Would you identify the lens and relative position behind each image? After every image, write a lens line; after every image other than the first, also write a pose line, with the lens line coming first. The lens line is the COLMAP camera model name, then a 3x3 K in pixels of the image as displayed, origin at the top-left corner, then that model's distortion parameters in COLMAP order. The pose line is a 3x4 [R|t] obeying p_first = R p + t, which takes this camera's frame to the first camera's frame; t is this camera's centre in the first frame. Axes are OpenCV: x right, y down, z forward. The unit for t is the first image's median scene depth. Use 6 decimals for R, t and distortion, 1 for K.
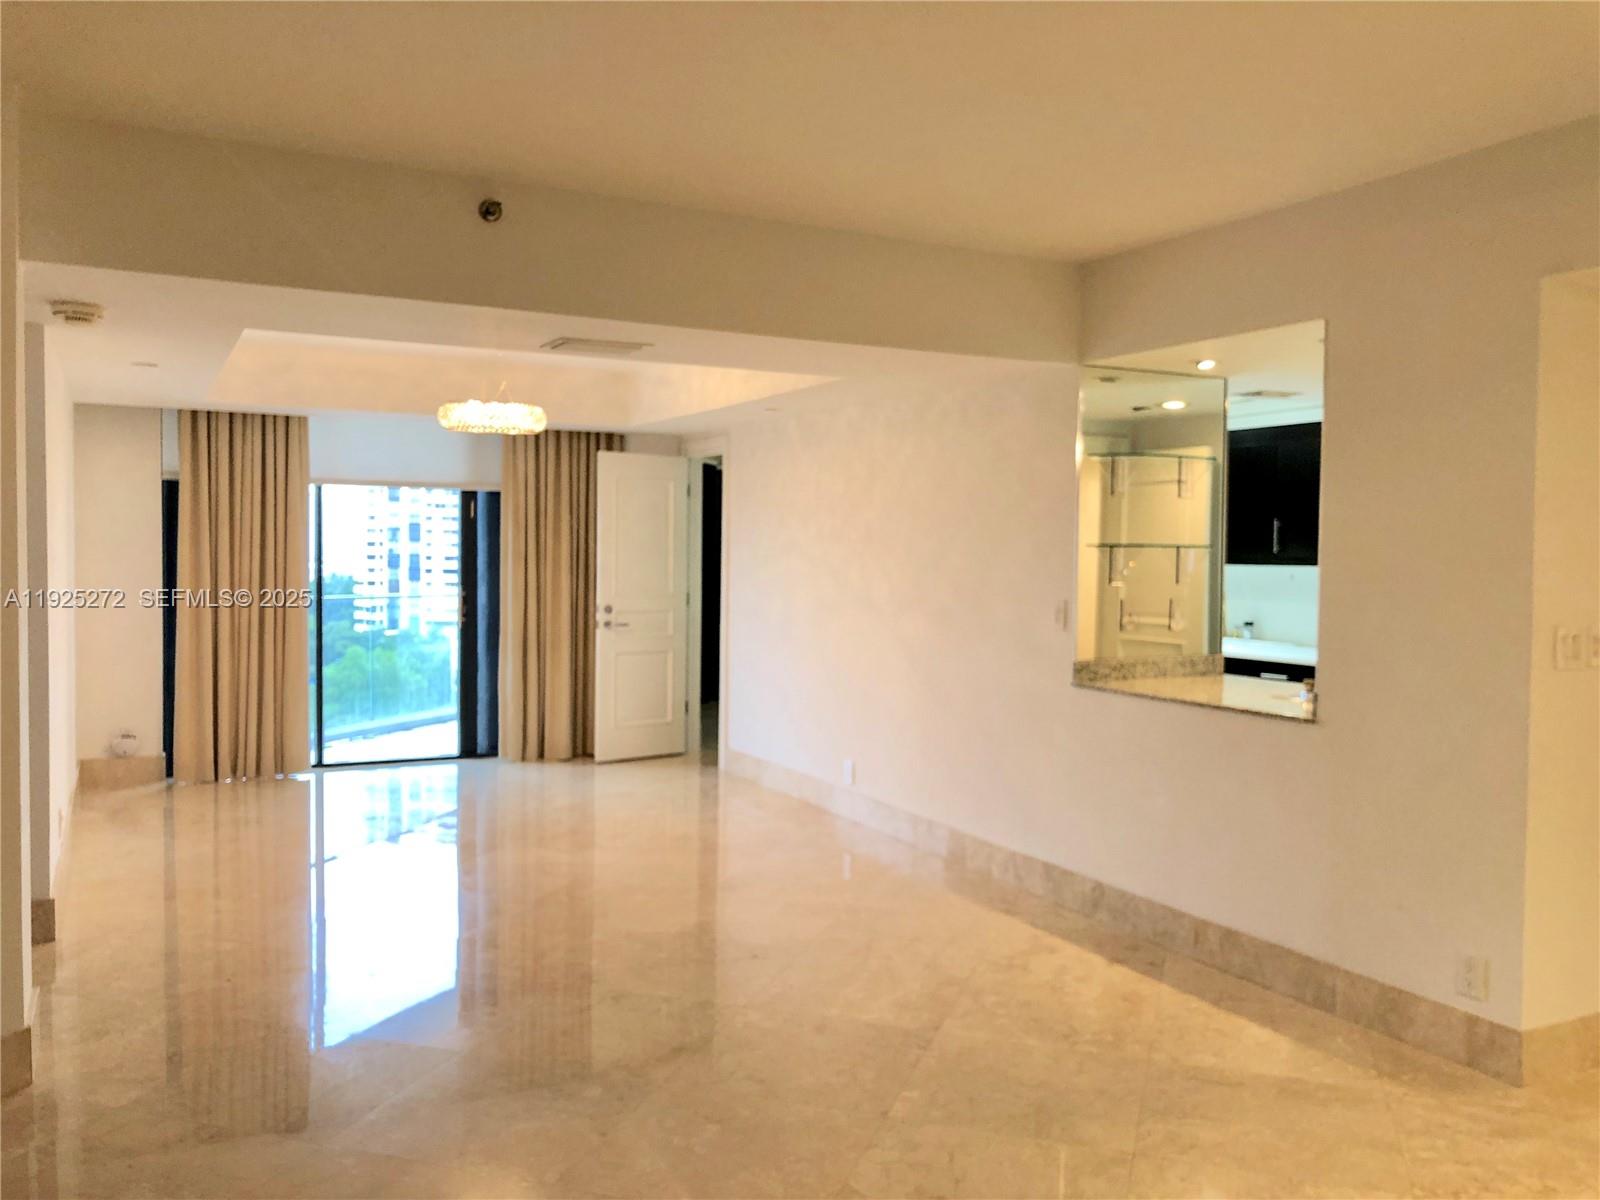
lens RADIAL K [[1320.0, 0, 800.0], [0, 1320.0, 600.0], [0, 0, 1]] dist [0.003321, 0.007966]
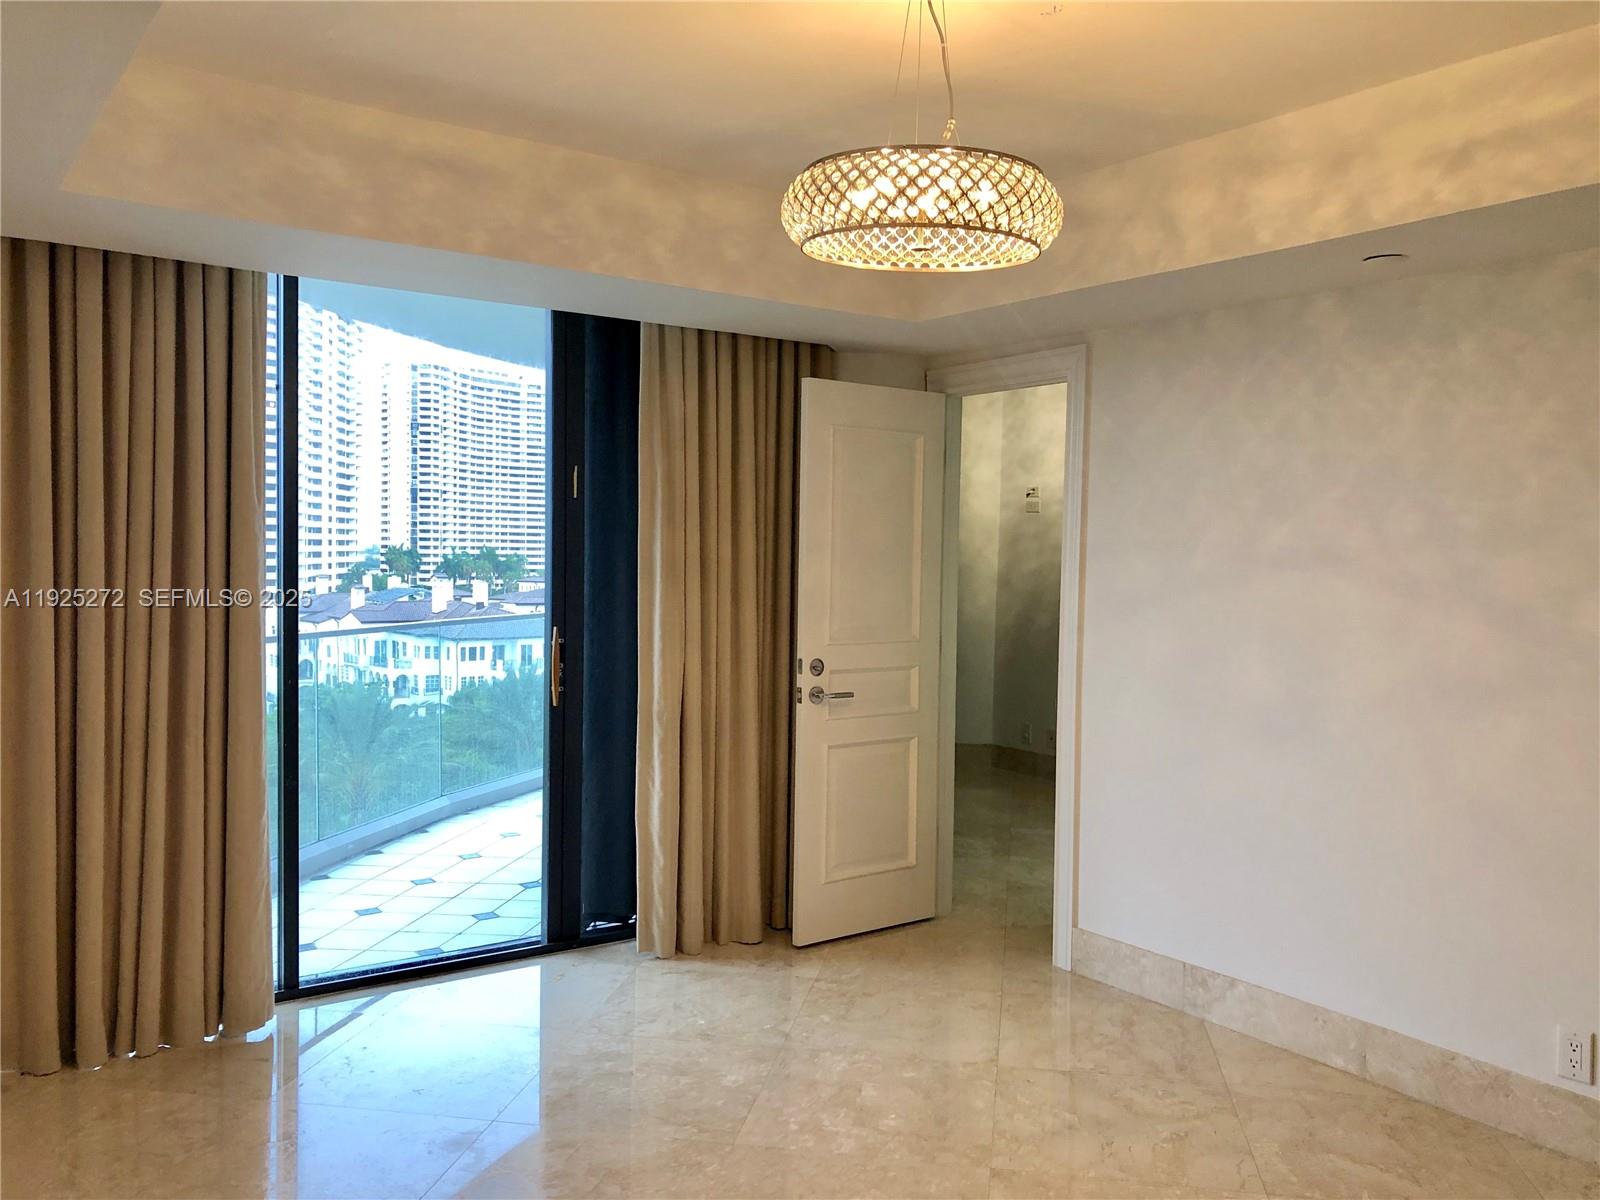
lens RADIAL K [[1299.0, 0, 800.0], [0, 1299.0, 600.0], [0, 0, 1]] dist [0.004553, 0.000605]
pose [[0.989268, 0.004356, 0.146048, -0.398205], [-0.003475, 0.999974, -0.006291, -0.029399], [-0.146072, 0.005716, 0.989258, 0.800595]]
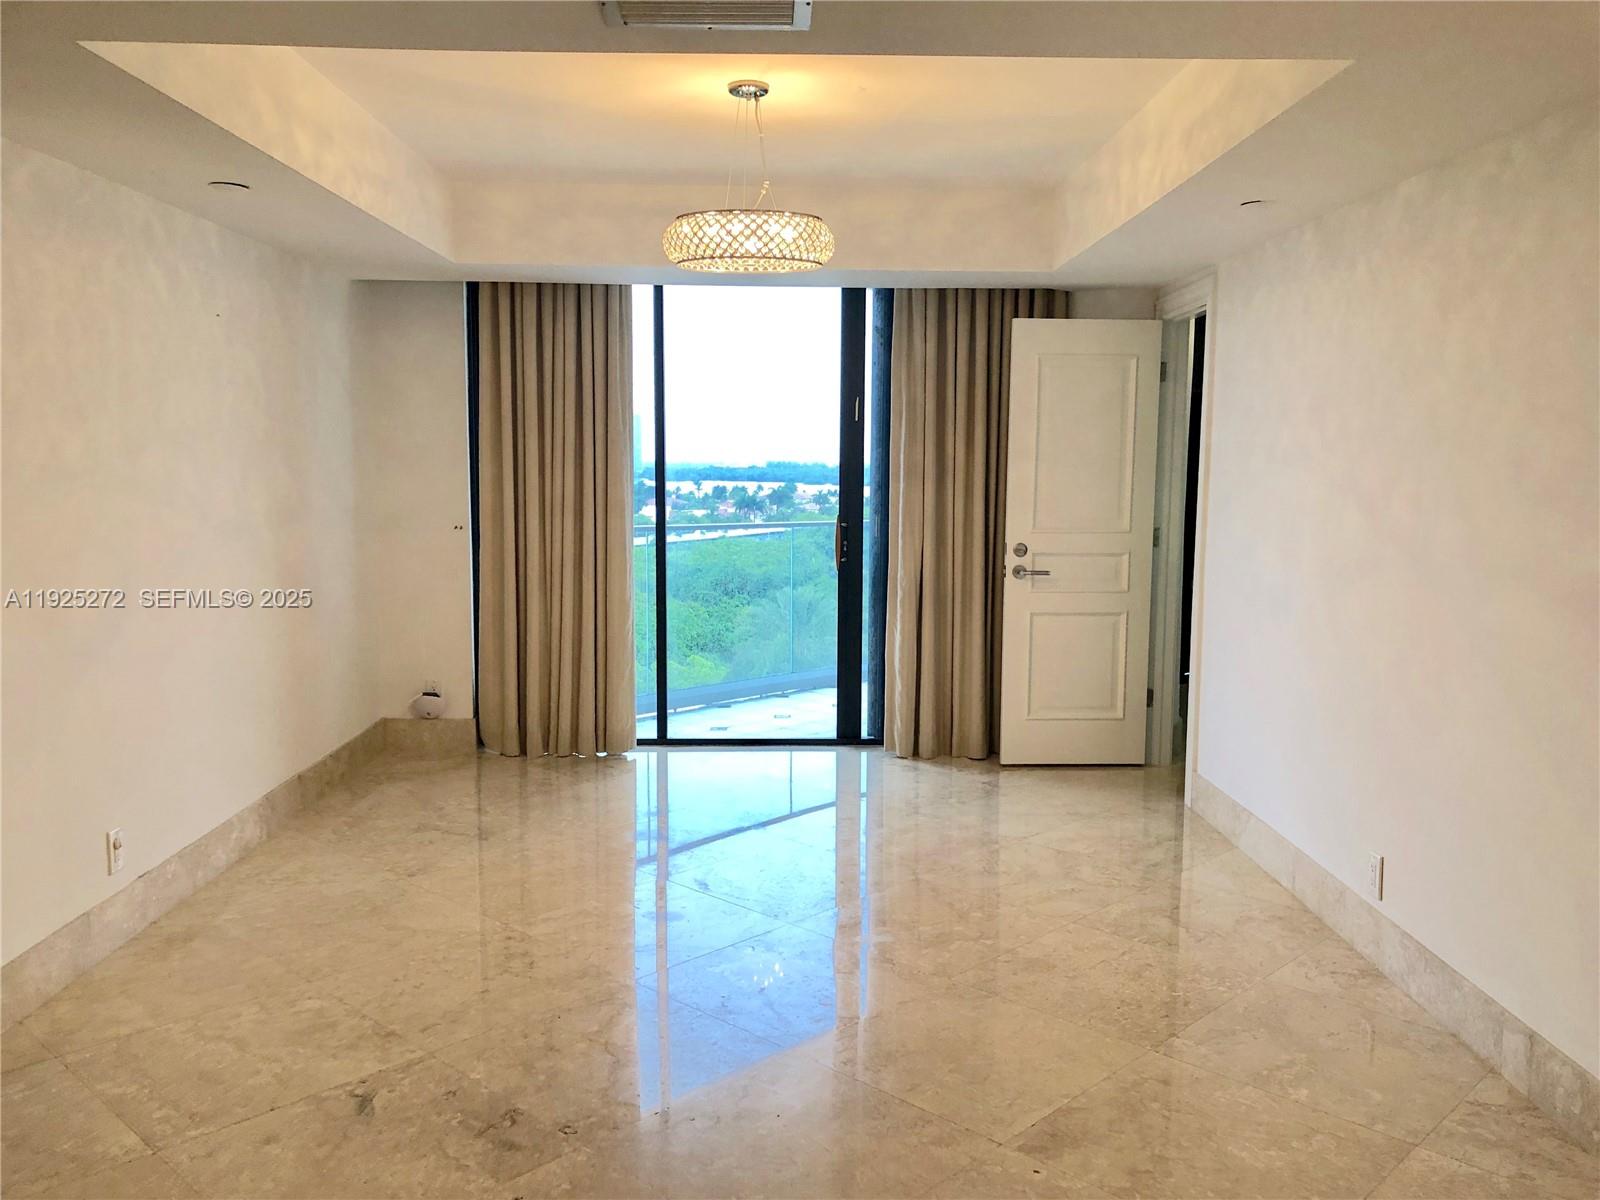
lens RADIAL K [[1307.5, 0, 800.0], [0, 1307.5, 600.0], [0, 0, 1]] dist [0.081989, -0.126117]
pose [[0.902991, 0.045577, -0.427235, 0.066725], [-0.019391, 0.997668, 0.065447, -0.016451], [0.429222, -0.050813, 0.901769, 0.559905]]
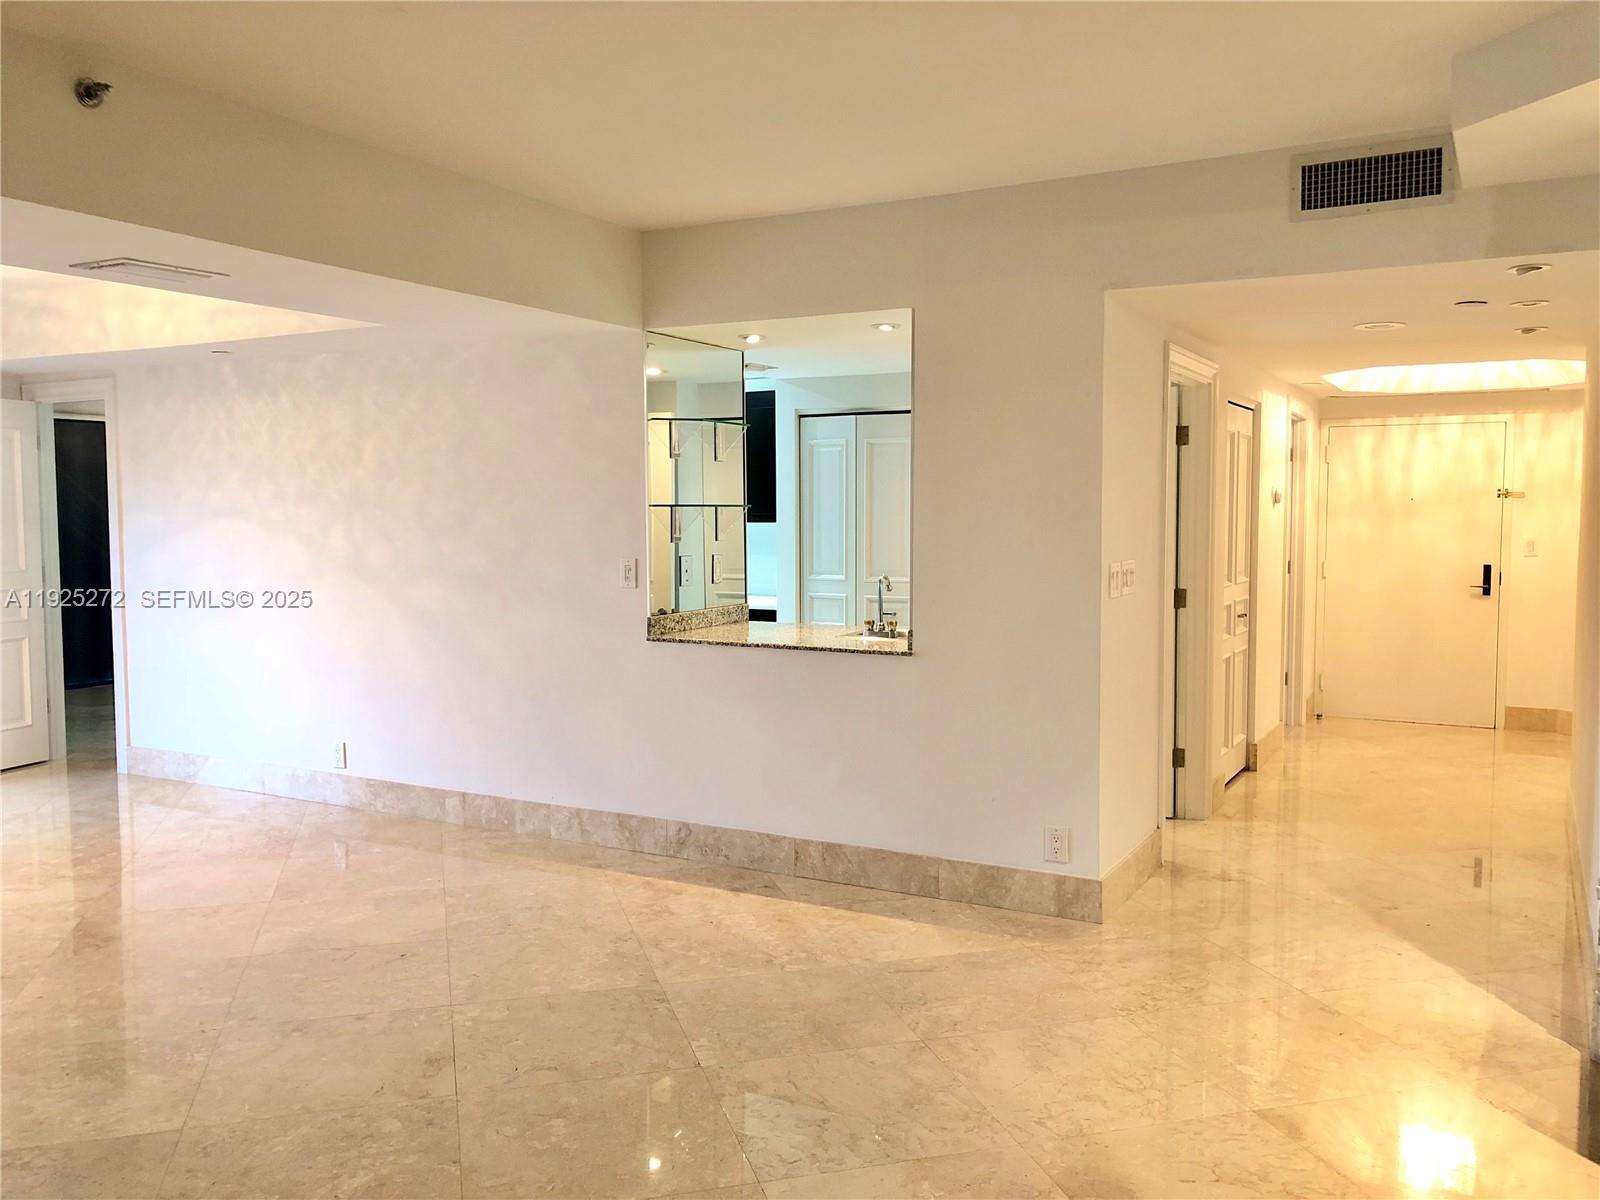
lens RADIAL K [[1307.5, 0, 800.0], [0, 1307.5, 600.0], [0, 0, 1]] dist [0.081989, -0.126117]
pose [[0.828393, -0.052373, 0.557694, -0.275980], [0.034504, 0.998500, 0.042518, -0.007111], [-0.559084, -0.015979, 0.828957, 0.076768]]
